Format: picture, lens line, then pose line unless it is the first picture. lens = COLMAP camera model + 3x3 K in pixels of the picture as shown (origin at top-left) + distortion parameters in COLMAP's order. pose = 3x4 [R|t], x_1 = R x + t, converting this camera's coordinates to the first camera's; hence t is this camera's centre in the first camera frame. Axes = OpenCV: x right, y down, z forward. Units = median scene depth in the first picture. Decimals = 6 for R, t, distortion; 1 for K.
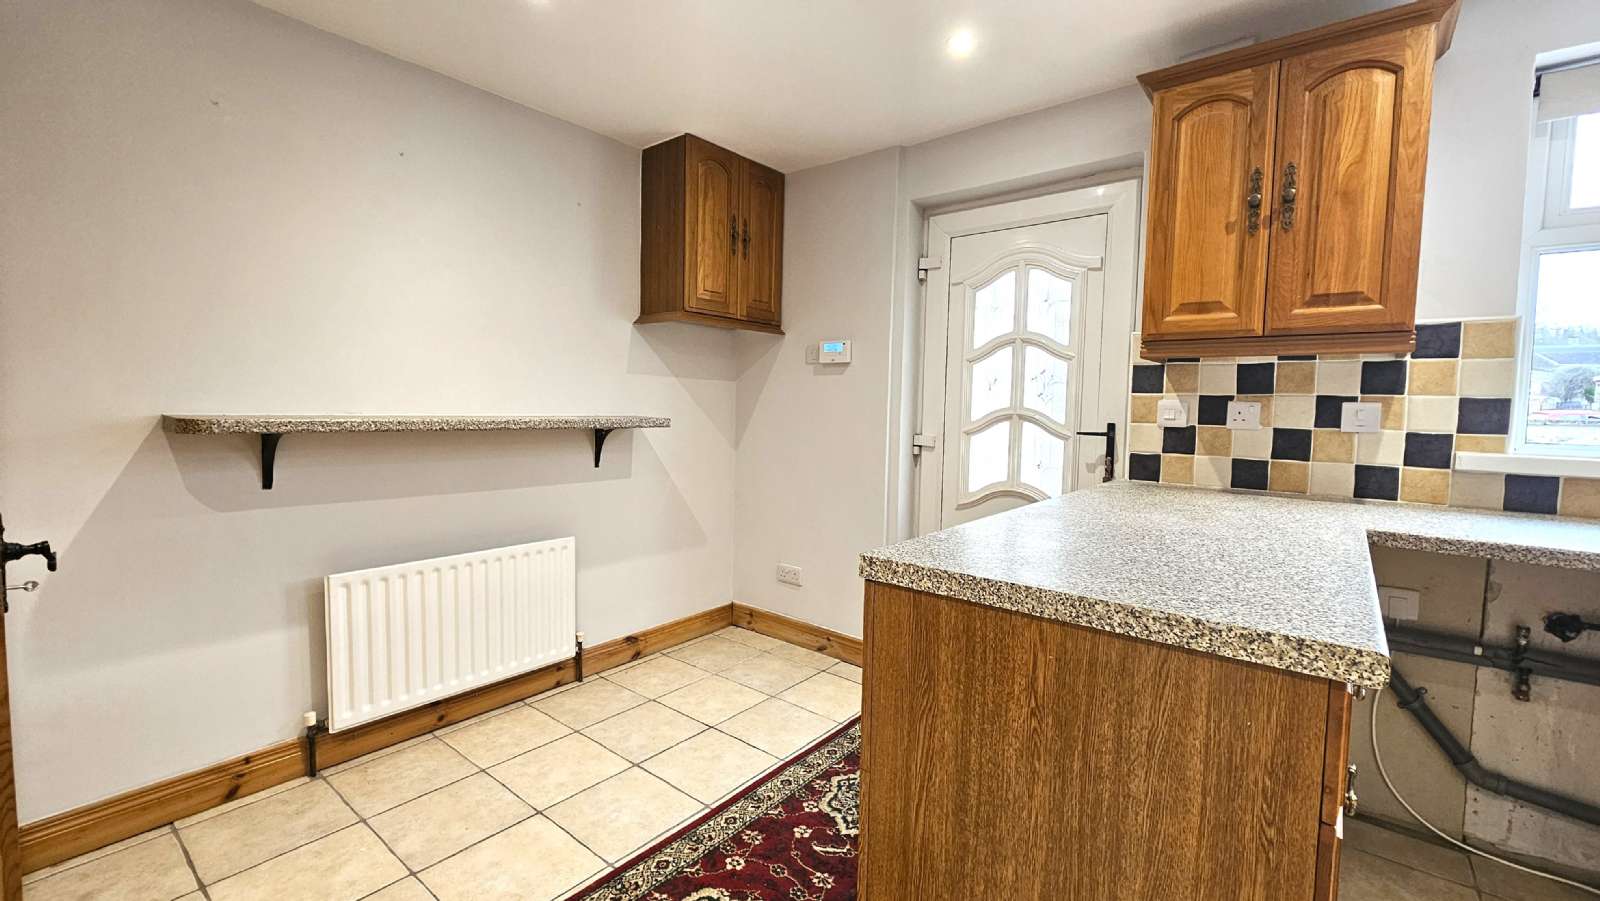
lens RADIAL K [[665.8, 0, 800.0], [0, 665.8, 450.5], [0, 0, 1]] dist [0.000336, 0.000178]
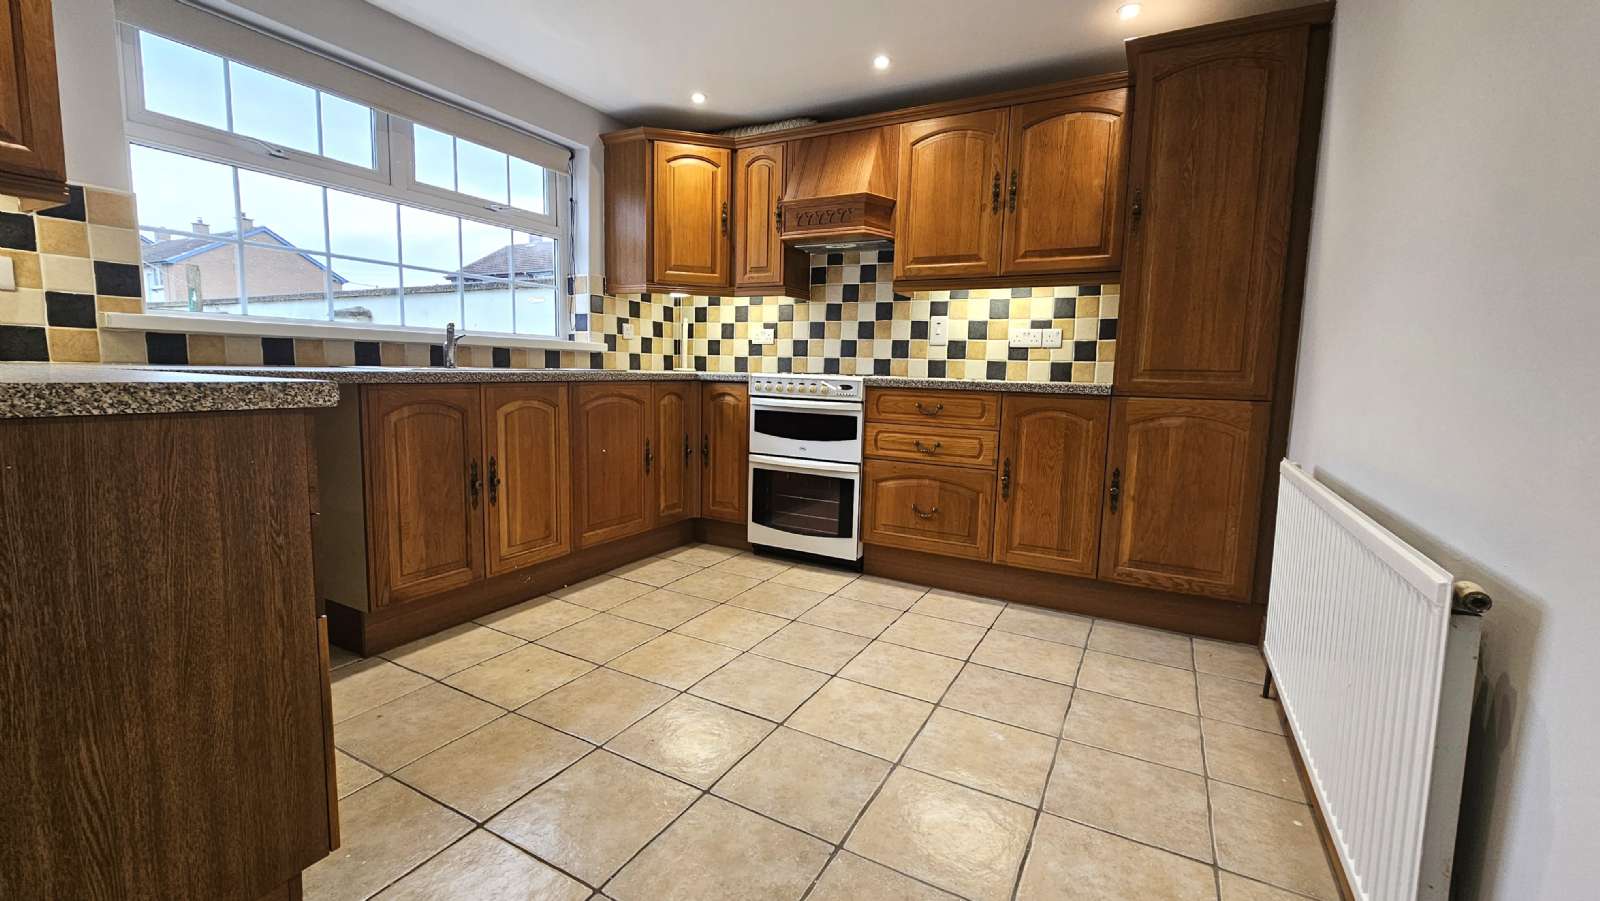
lens RADIAL K [[665.8, 0, 800.0], [0, 665.8, 450.5], [0, 0, 1]] dist [0.000336, 0.000178]
pose [[-0.192632, -0.140392, 0.971176, -0.646392], [0.041333, 0.987673, 0.150975, 0.220979], [-0.980400, 0.069224, -0.184454, 0.208716]]
